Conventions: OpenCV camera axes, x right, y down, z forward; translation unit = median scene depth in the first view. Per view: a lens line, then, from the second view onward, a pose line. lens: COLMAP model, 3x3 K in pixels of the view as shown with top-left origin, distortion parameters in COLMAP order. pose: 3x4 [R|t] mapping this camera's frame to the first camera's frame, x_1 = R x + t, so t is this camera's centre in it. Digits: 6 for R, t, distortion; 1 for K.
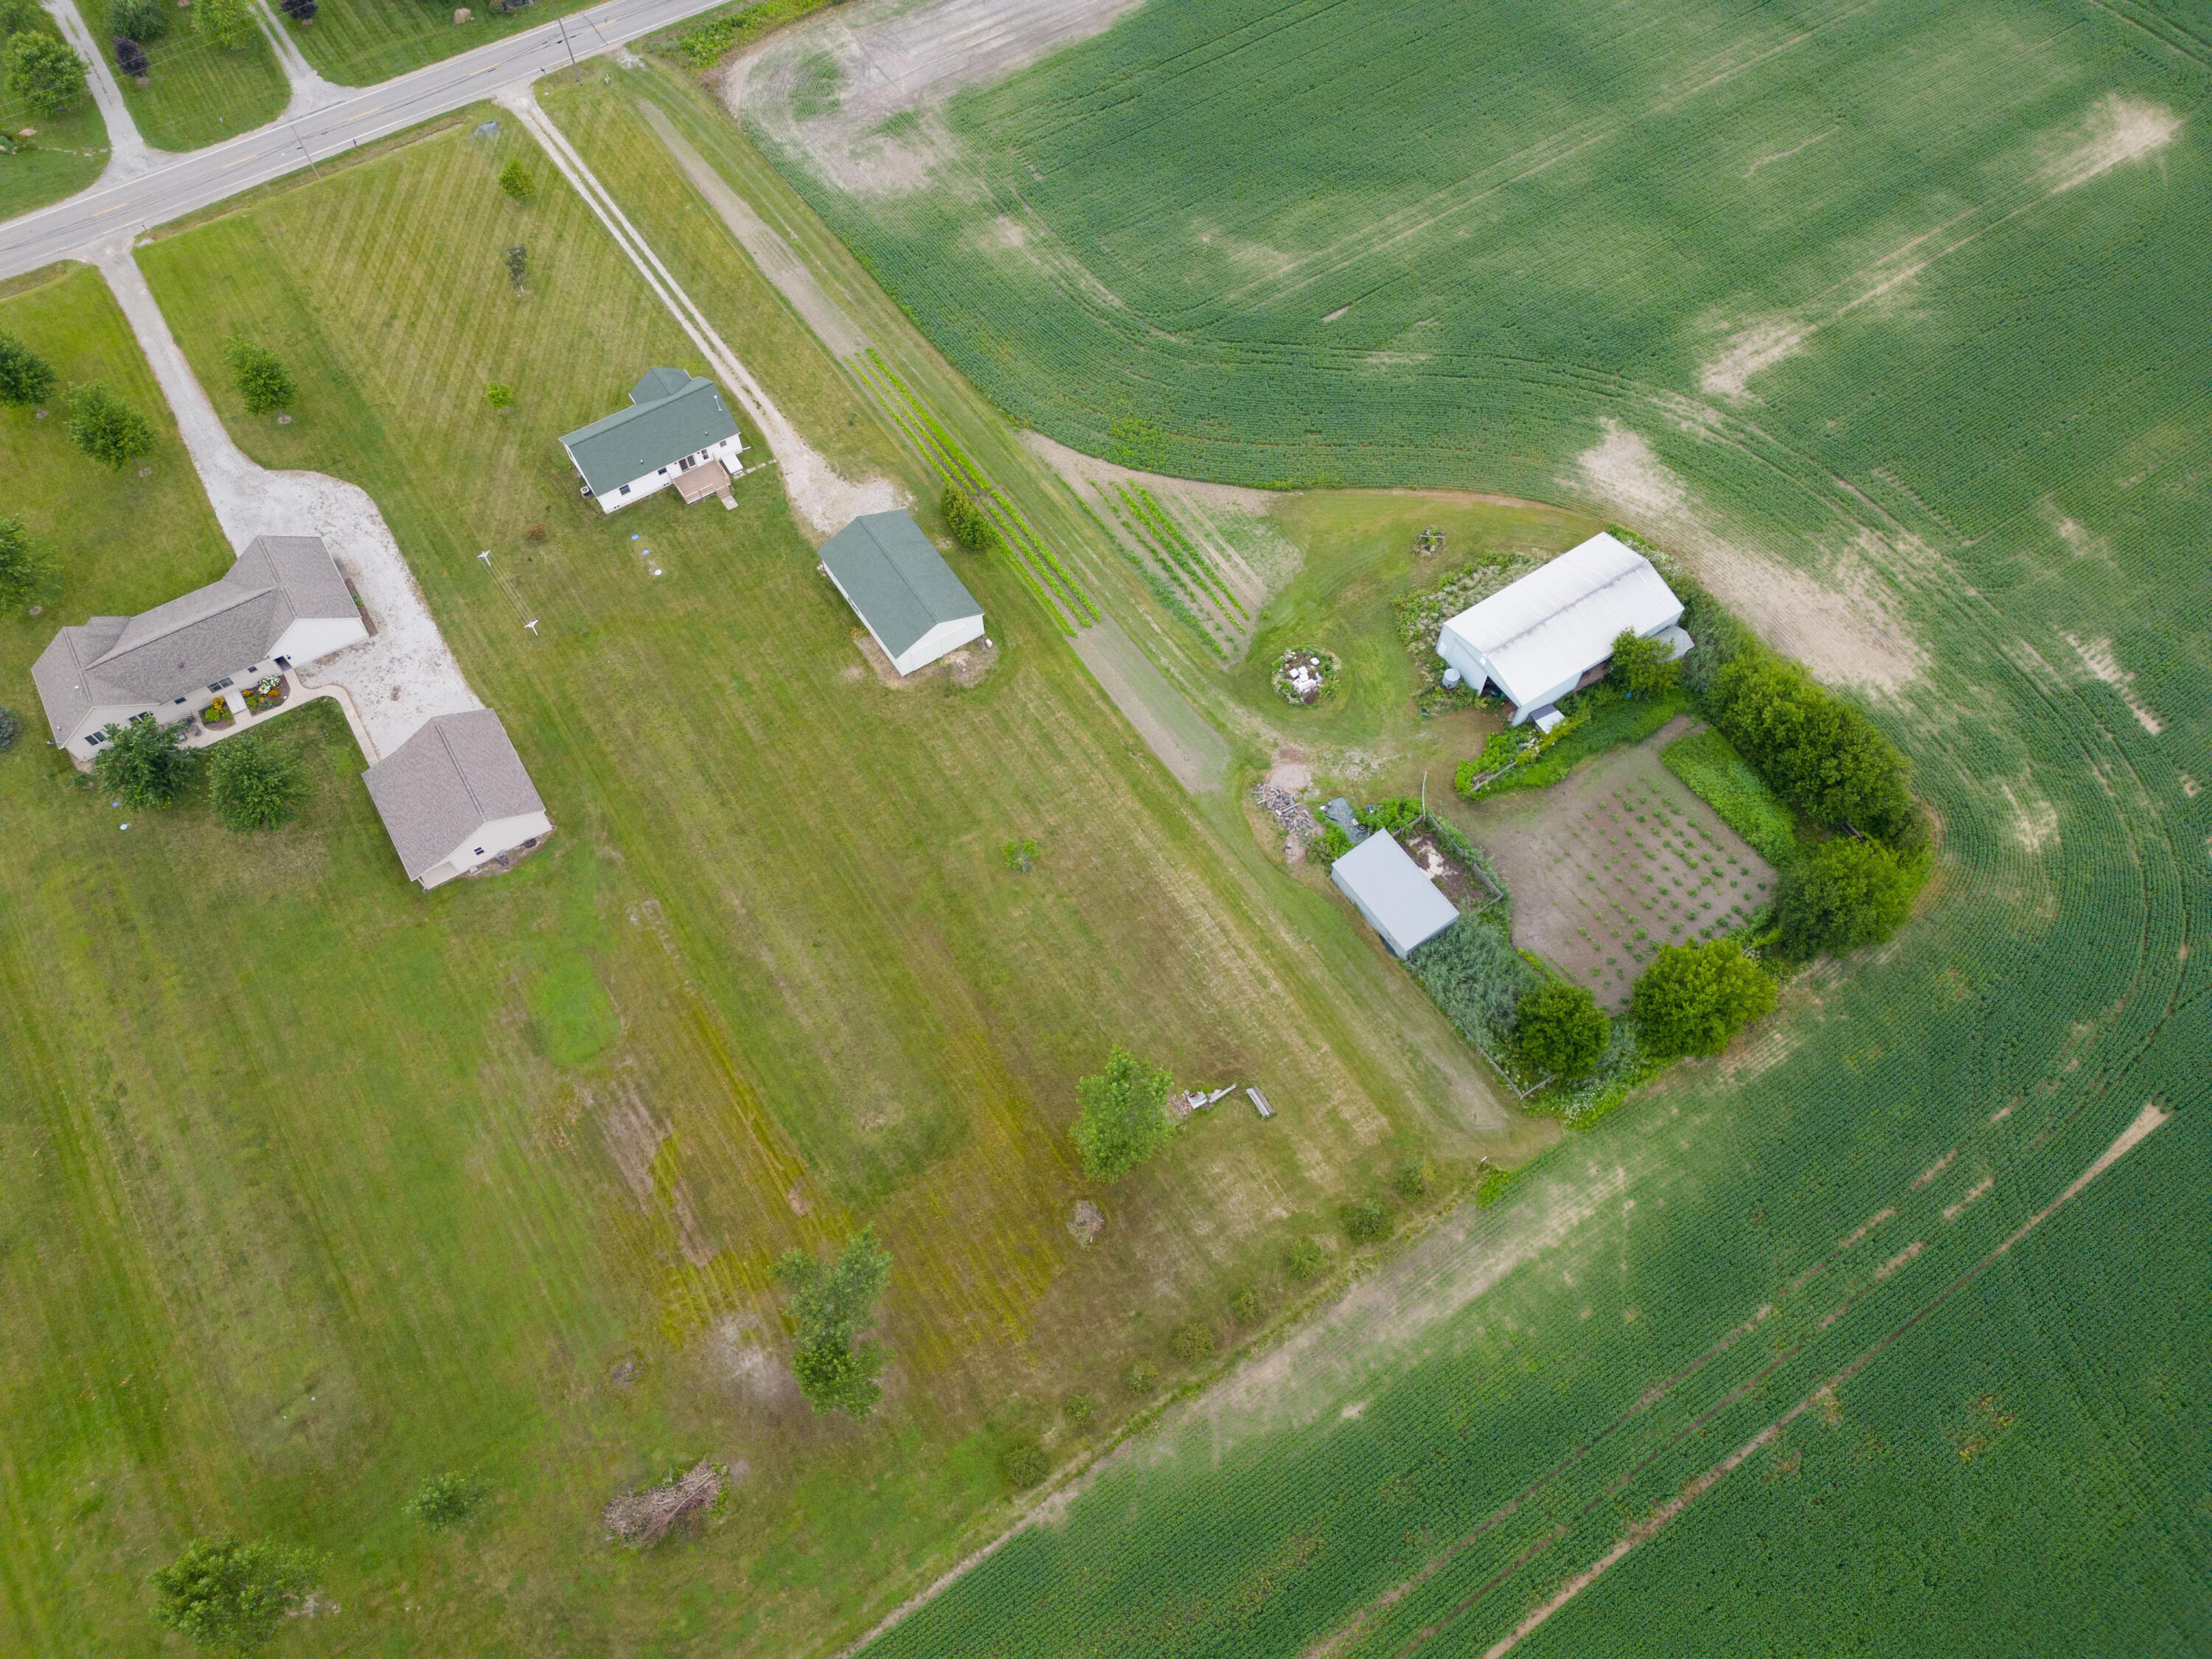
lens RADIAL K [[1545.0, 0, 1099.6], [0, 1545.0, 827.8], [0, 0, 1]] dist [0.077780, -0.079436]
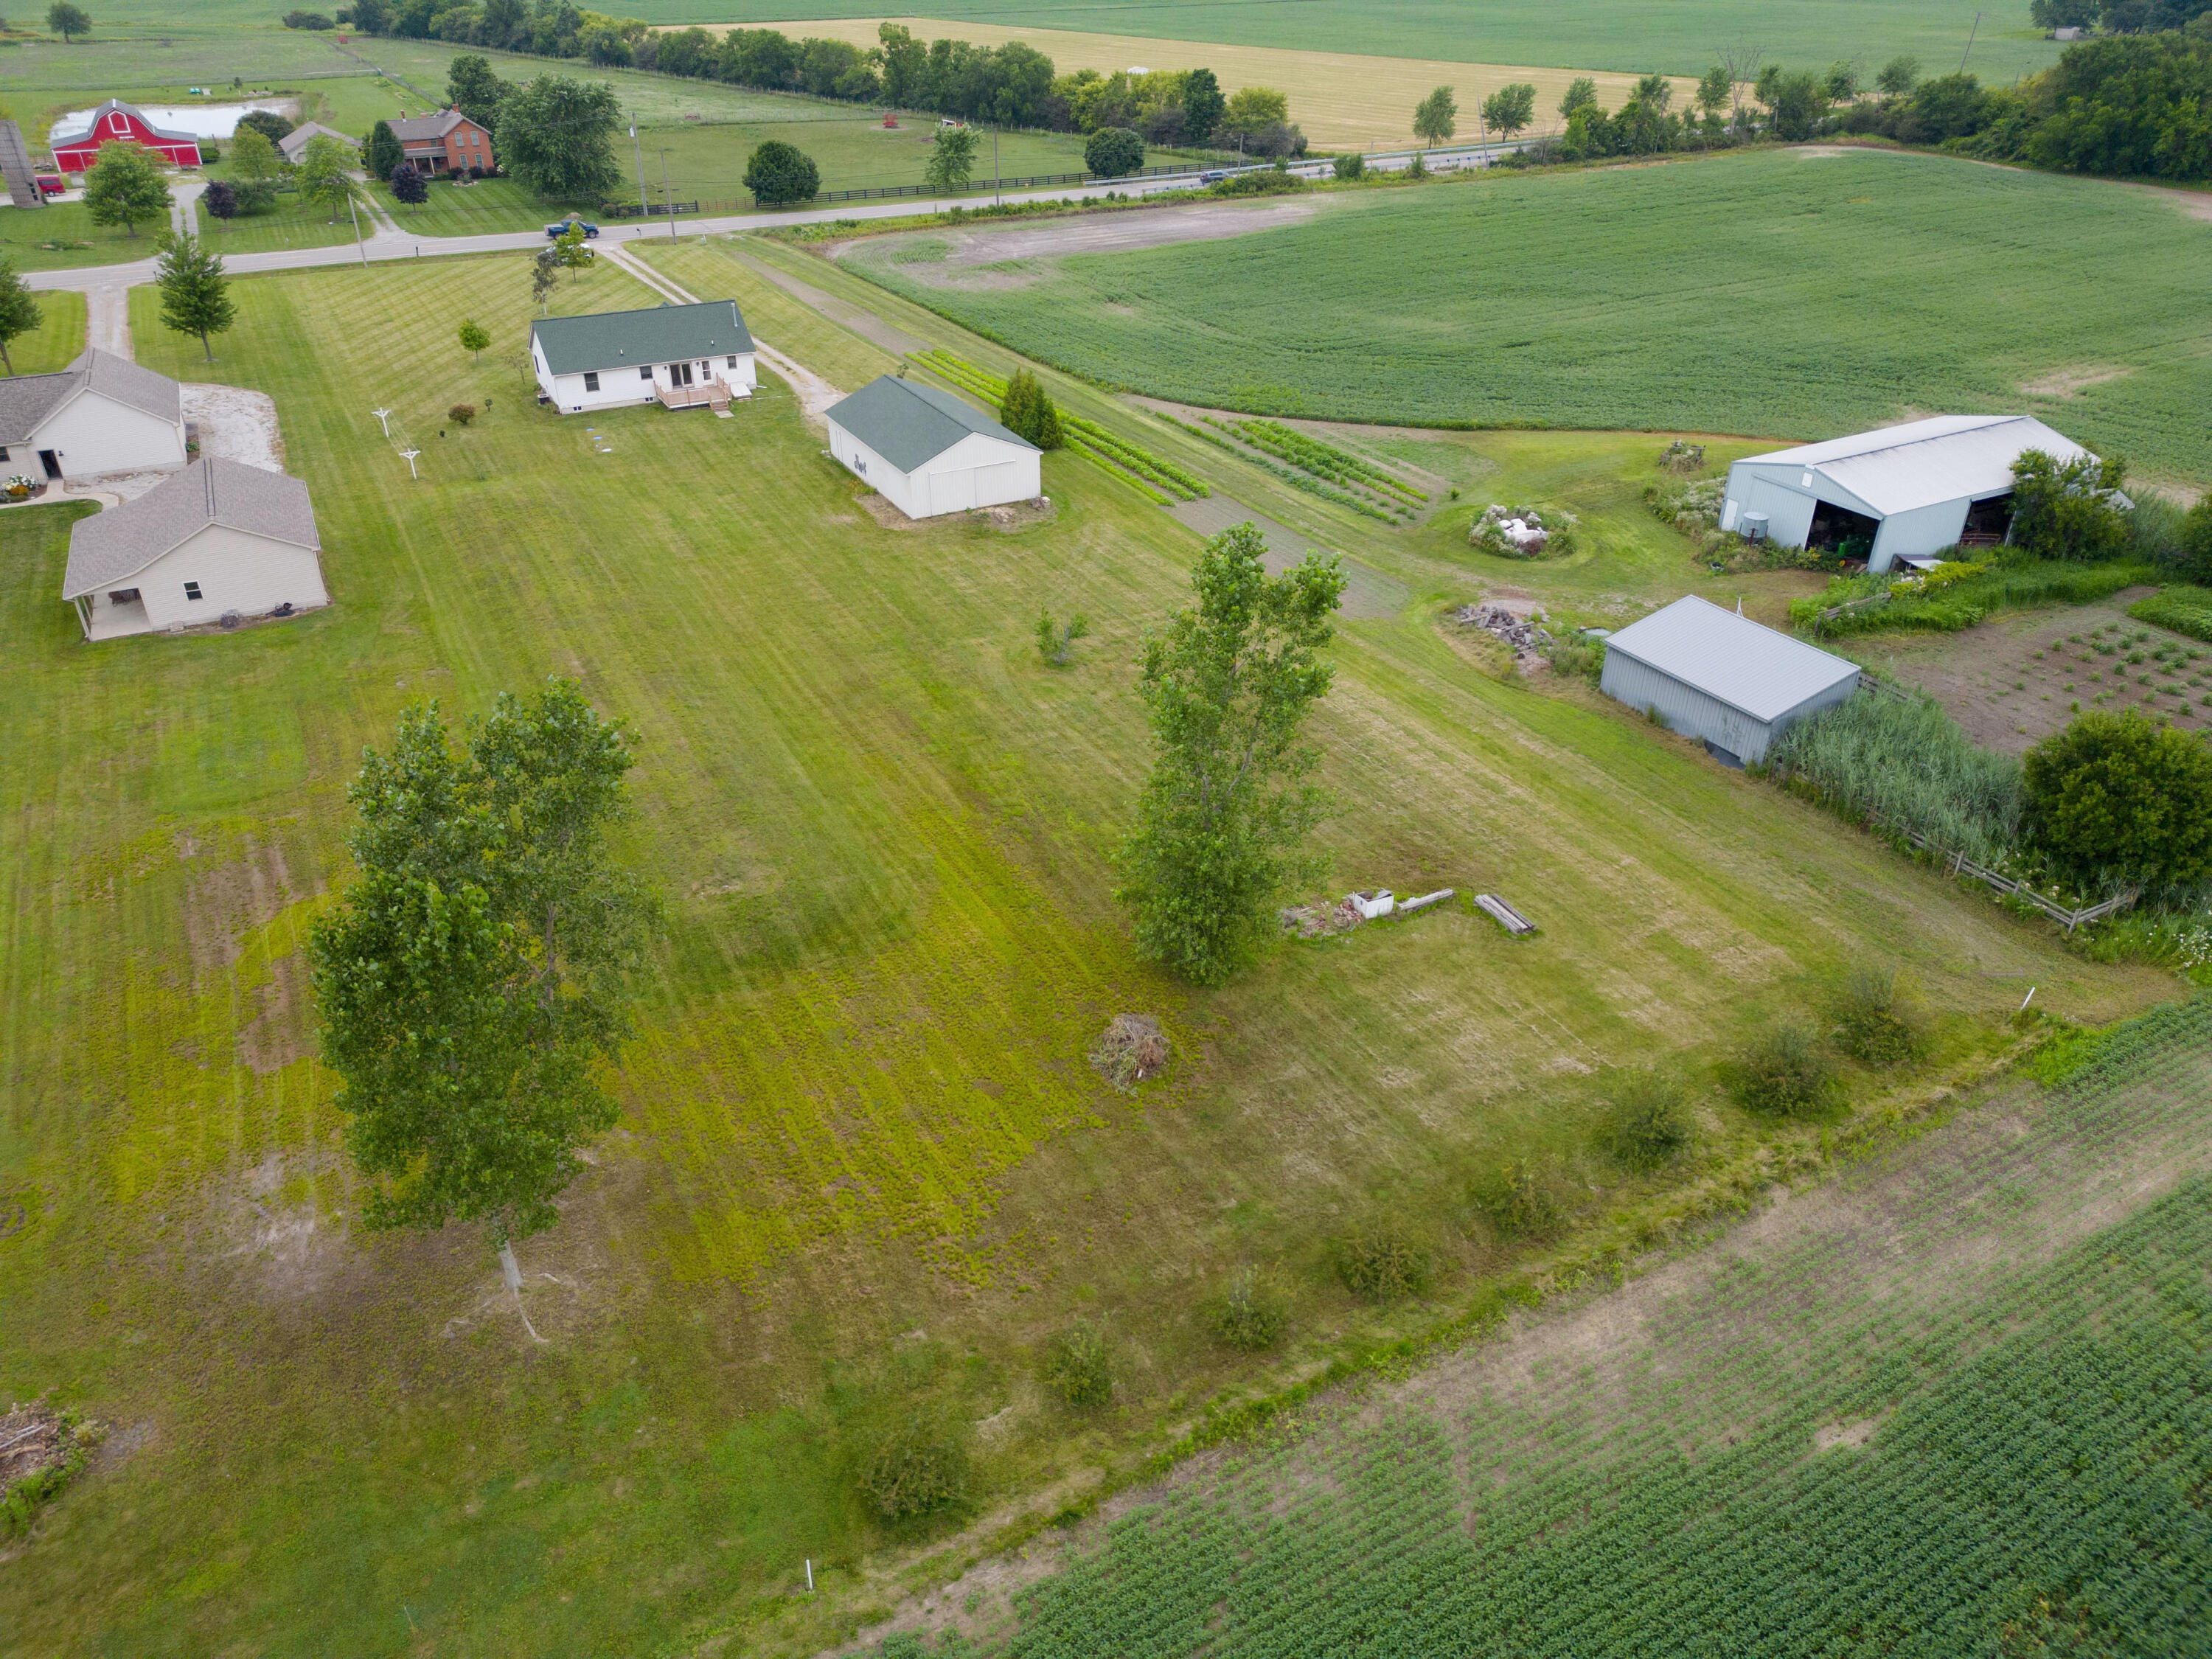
lens RADIAL K [[1545.0, 0, 1099.6], [0, 1545.0, 827.8], [0, 0, 1]] dist [0.077780, -0.079436]
pose [[0.996097, 0.052741, -0.070779, 0.008438], [-0.080789, 0.867773, -0.490349, 0.340875], [0.035558, 0.494154, 0.868647, 0.473548]]
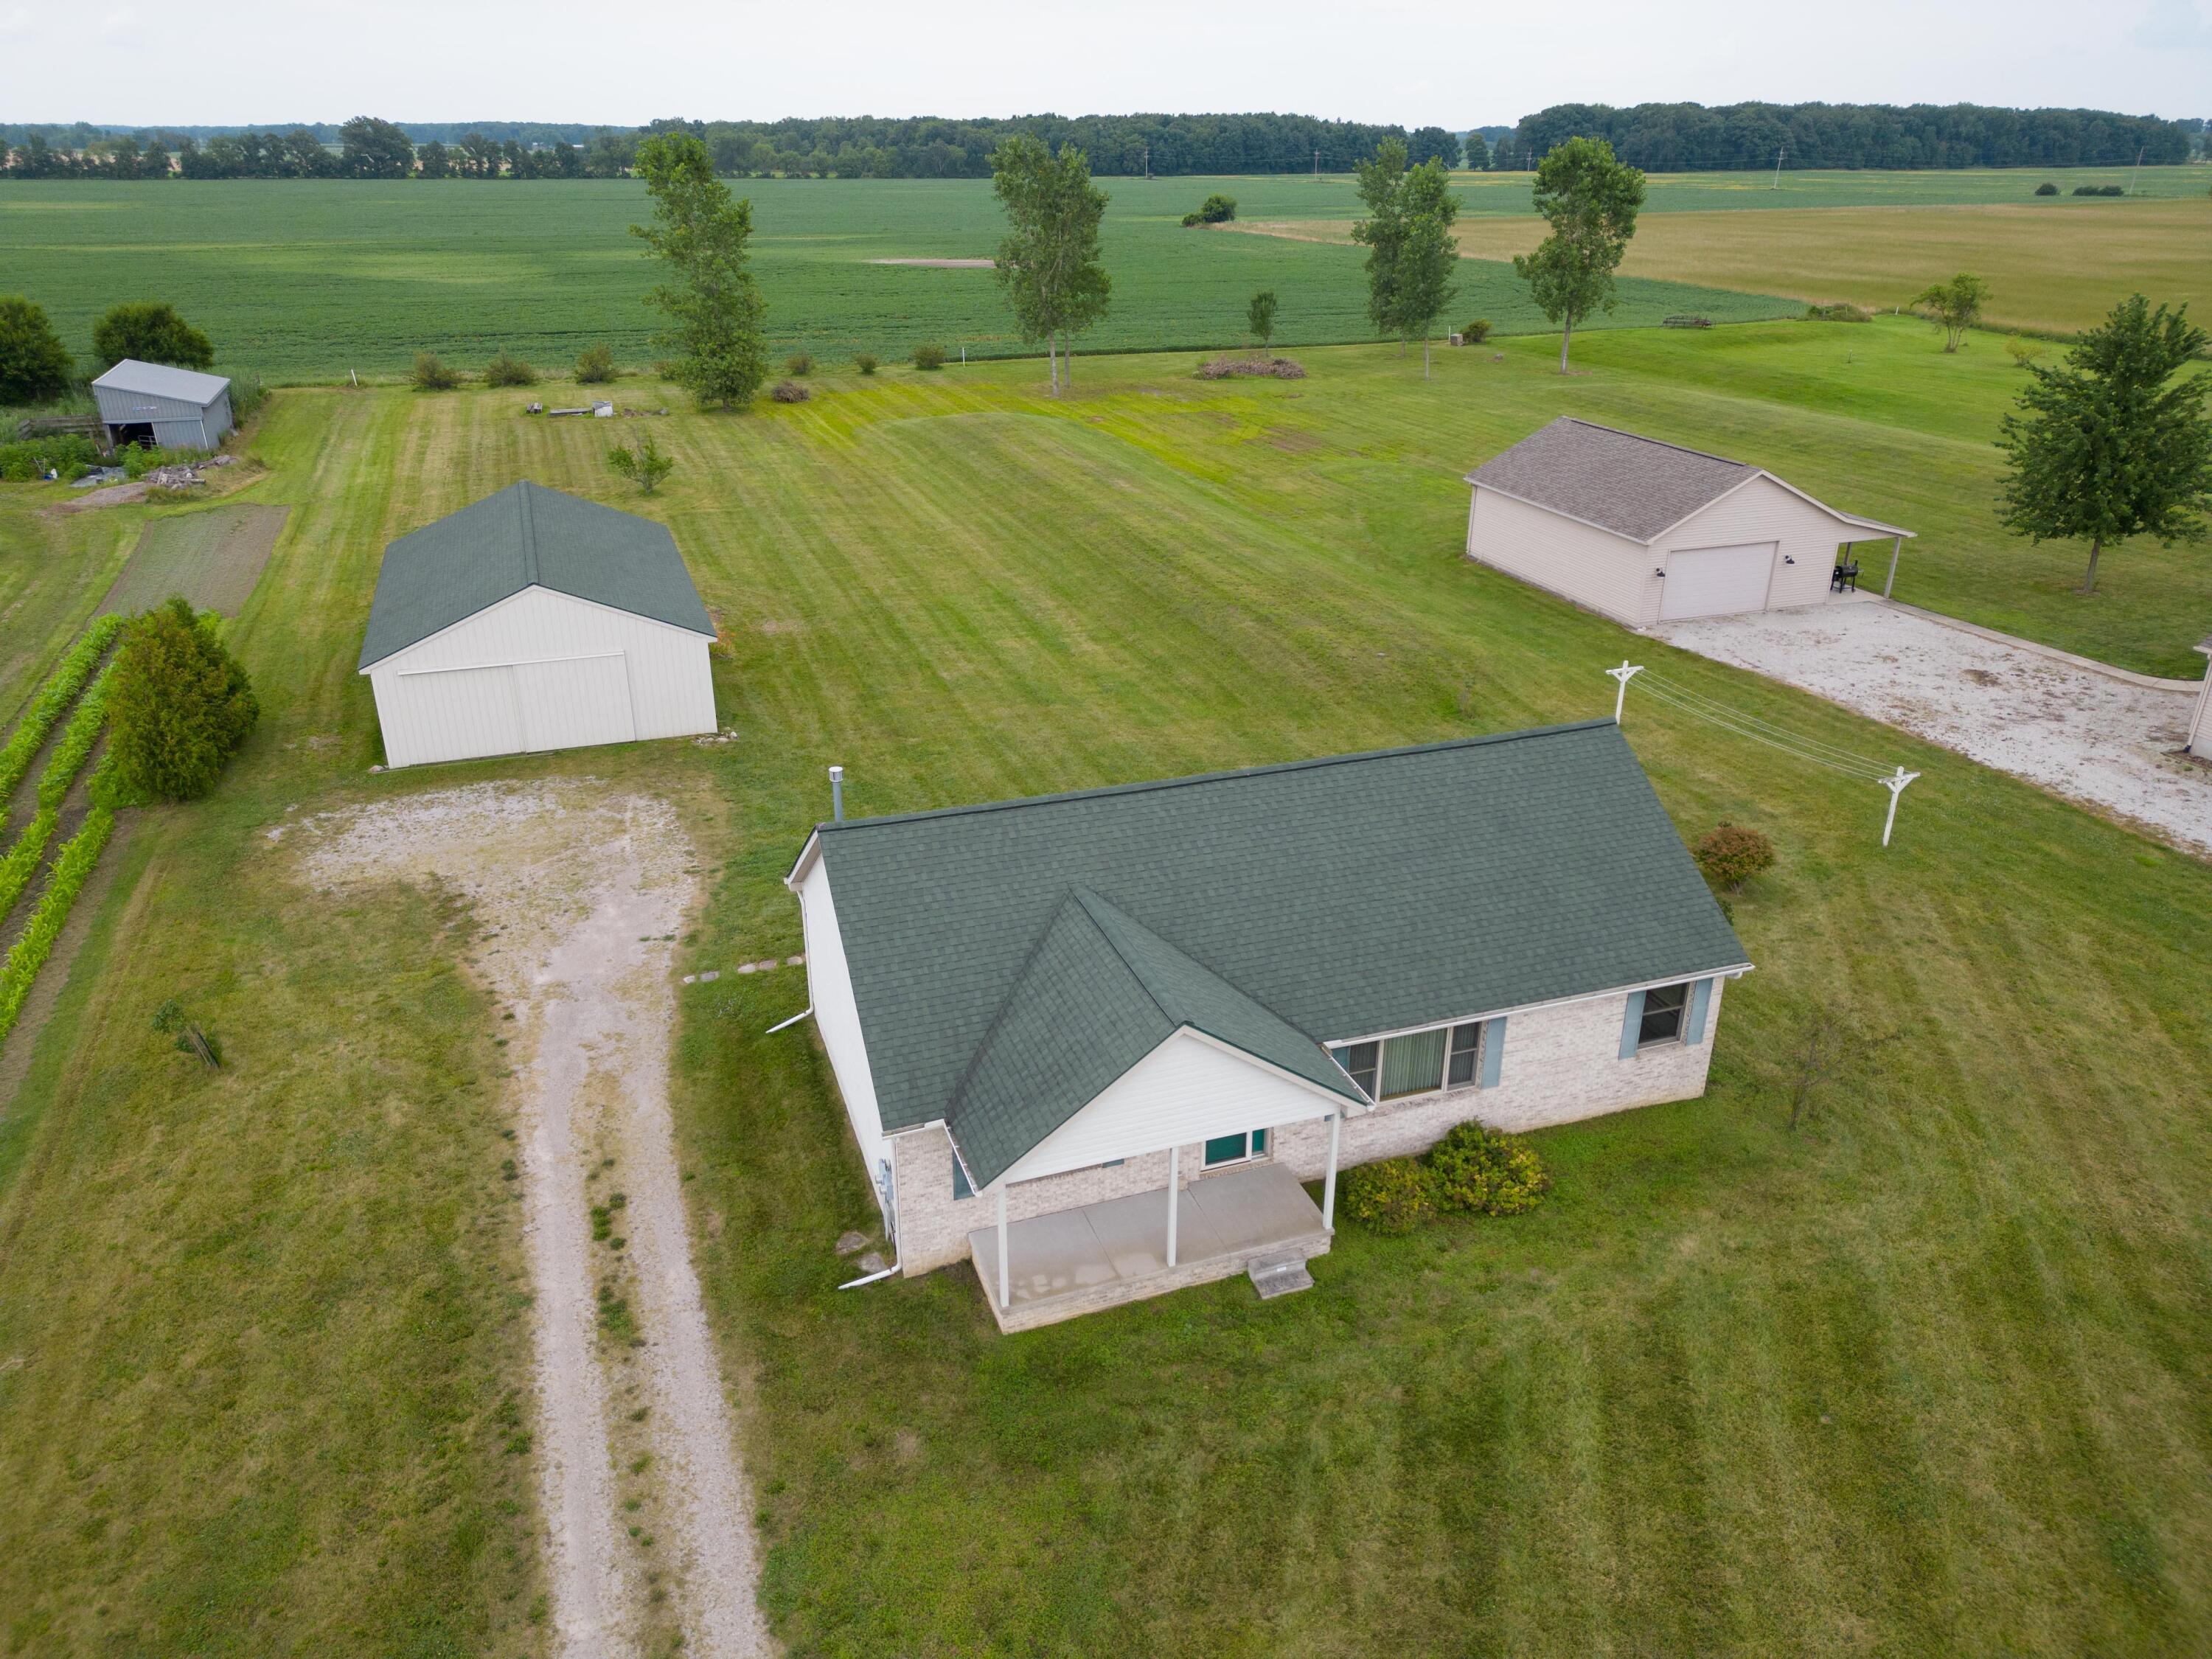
lens RADIAL K [[1545.0, 0, 1099.6], [0, 1545.0, 827.8], [0, 0, 1]] dist [0.077780, -0.079436]
pose [[-0.972110, -0.086352, 0.218050, -0.329758], [0.208687, 0.105762, 0.972247, -0.462572], [-0.107017, 0.990635, -0.084792, 1.066576]]
